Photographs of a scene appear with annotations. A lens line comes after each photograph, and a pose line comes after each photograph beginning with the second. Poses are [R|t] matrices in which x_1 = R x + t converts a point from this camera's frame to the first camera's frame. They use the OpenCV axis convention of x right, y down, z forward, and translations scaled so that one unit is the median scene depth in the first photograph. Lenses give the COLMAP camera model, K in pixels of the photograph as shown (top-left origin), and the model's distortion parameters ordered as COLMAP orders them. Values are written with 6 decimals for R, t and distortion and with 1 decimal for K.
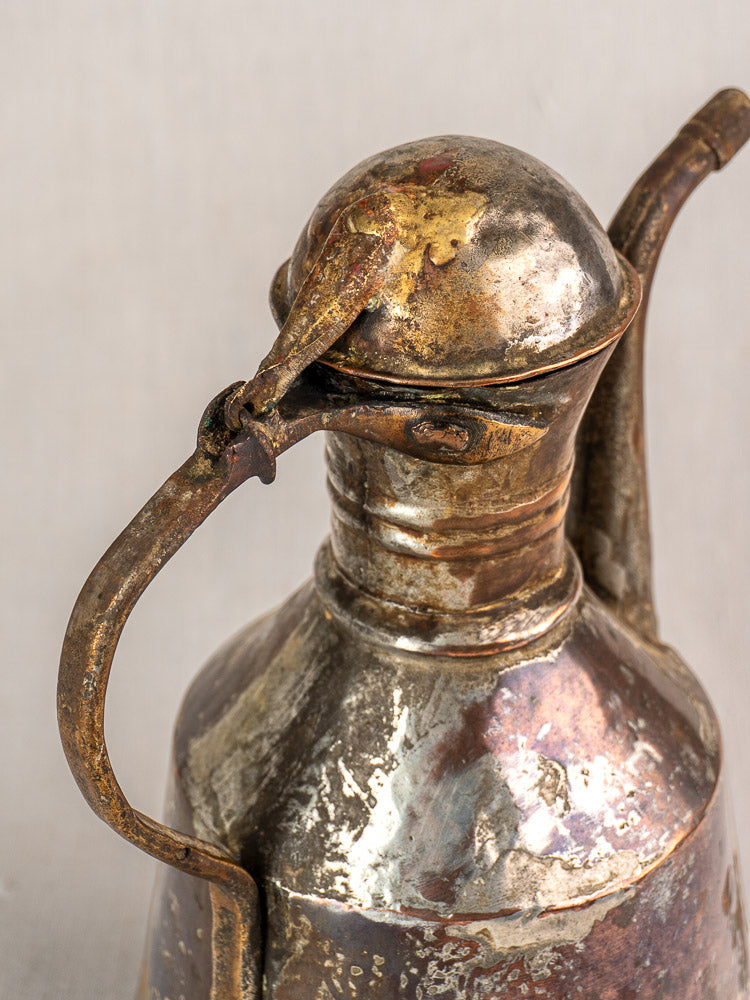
lens RADIAL K [[2374.1, 0, 372.1], [0, 2374.1, 387.3], [0, 0, 1]] dist [0.078648, 0.614878]
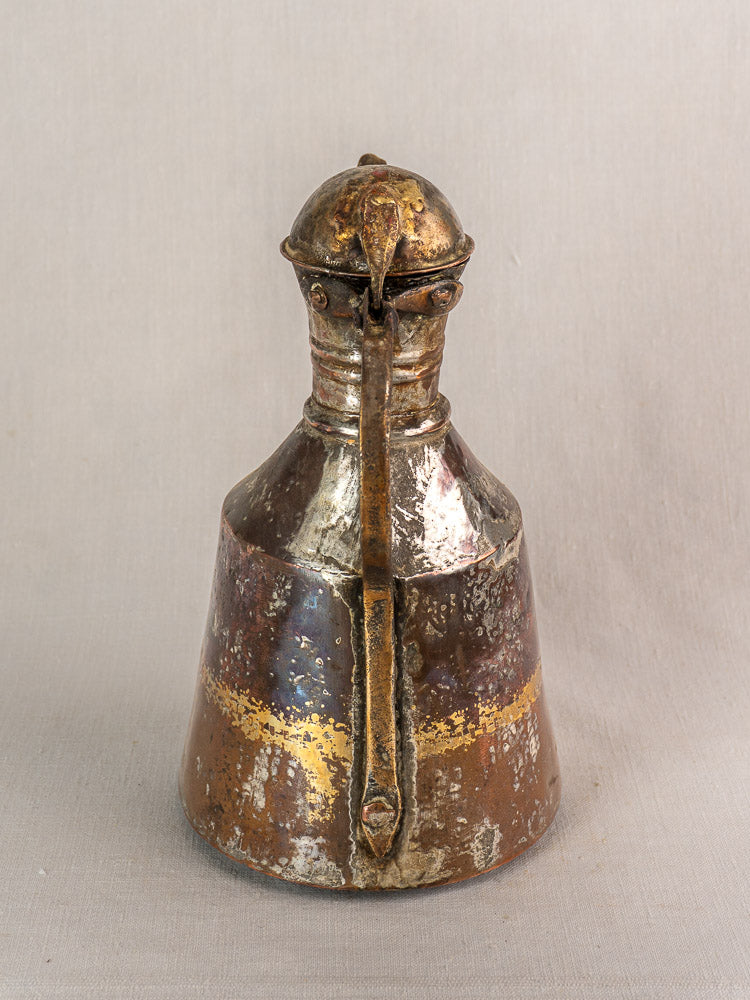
lens RADIAL K [[1930.0, 0, 376.2], [0, 1930.0, 450.4], [0, 0, 1]] dist [0.021164, 0.217850]
pose [[0.702149, -0.250117, 0.666655, -1.020490], [0.340493, 0.940229, -0.005864, 0.120689], [-0.625342, 0.231108, 0.745343, -0.116742]]
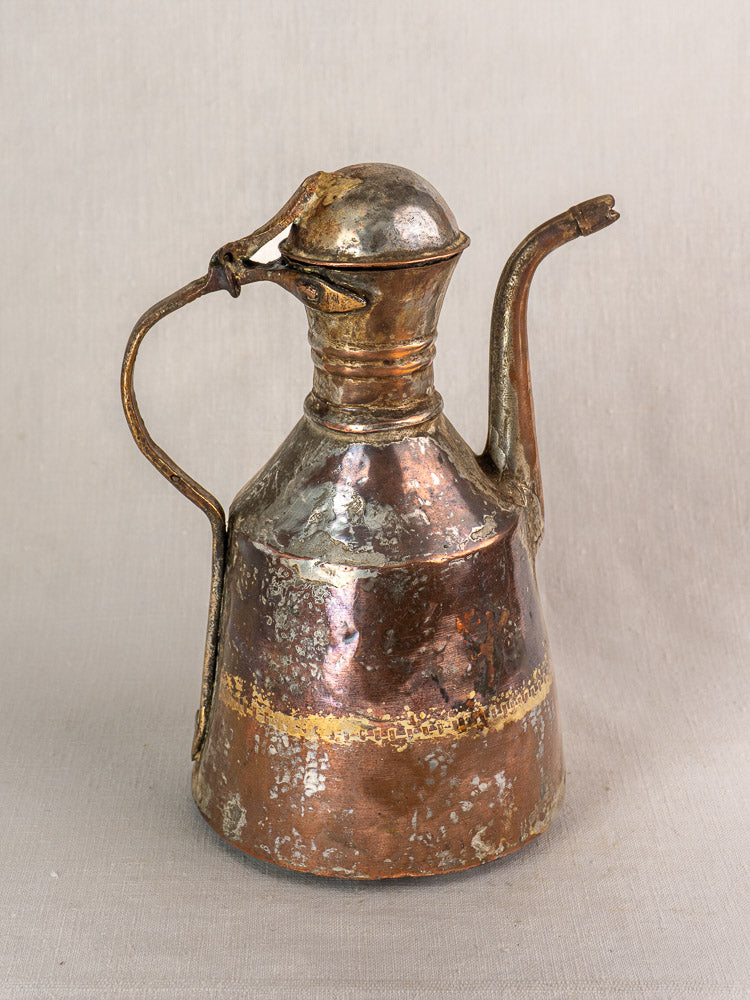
lens RADIAL K [[1930.0, 0, 376.2], [0, 1930.0, 450.4], [0, 0, 1]] dist [0.021164, 0.217850]
pose [[0.781950, 0.215212, -0.585011, 0.974338], [-0.302509, 0.951600, -0.054274, 0.202551], [0.545017, 0.219411, 0.809207, -0.234504]]
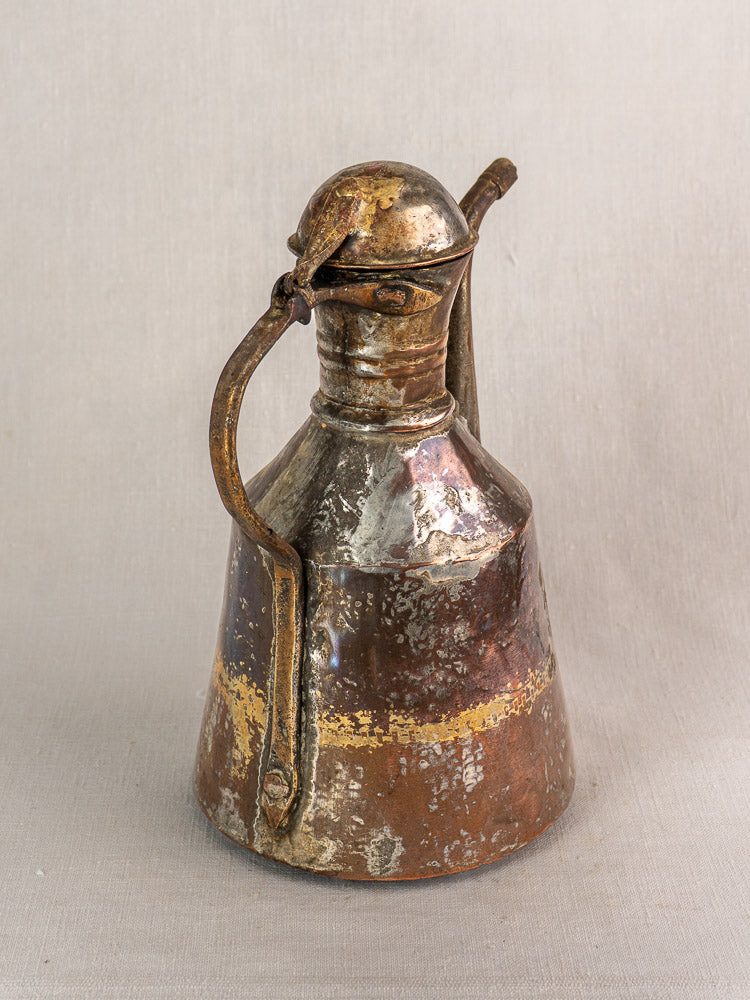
lens RADIAL K [[1930.0, 0, 376.2], [0, 1930.0, 450.4], [0, 0, 1]] dist [0.021164, 0.217850]
pose [[0.985136, -0.062340, 0.160064, -0.227827], [0.085205, 0.986448, -0.140215, 0.340265], [-0.149154, 0.151769, 0.977097, -0.496883]]
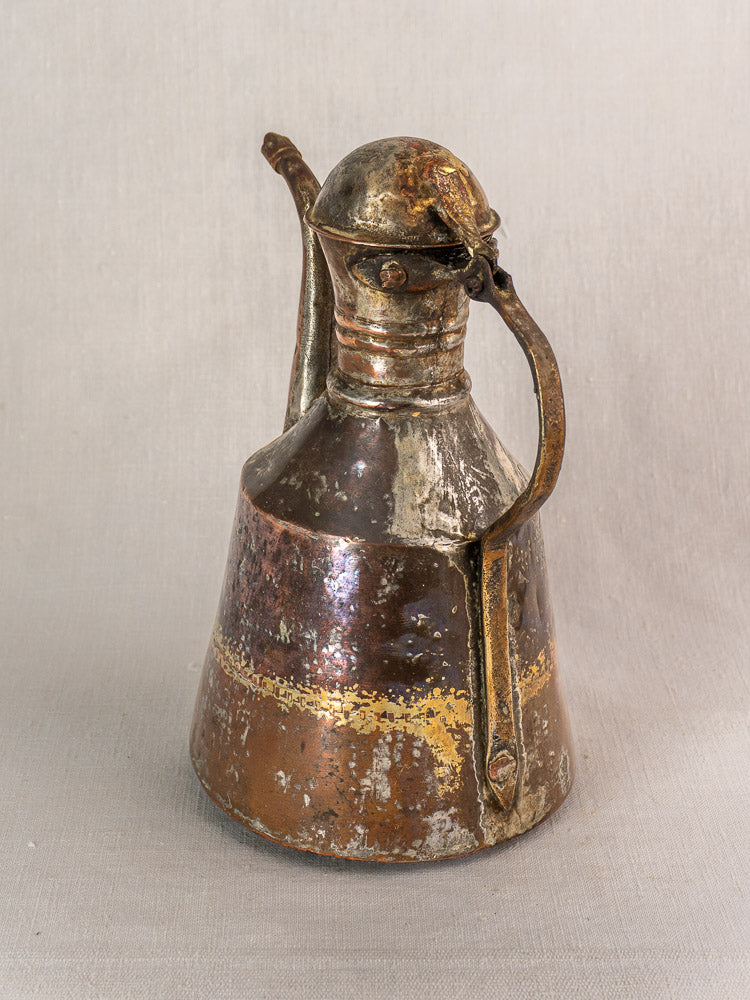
lens RADIAL K [[1928.0, 0, 373.5], [0, 1928.0, 420.9], [0, 0, 1]] dist [0.012881, 0.142293]
pose [[0.198282, -0.347015, 0.916659, -1.420930], [0.463525, 0.857237, 0.224255, -0.253410], [-0.863614, 0.380429, 0.330825, 0.555697]]
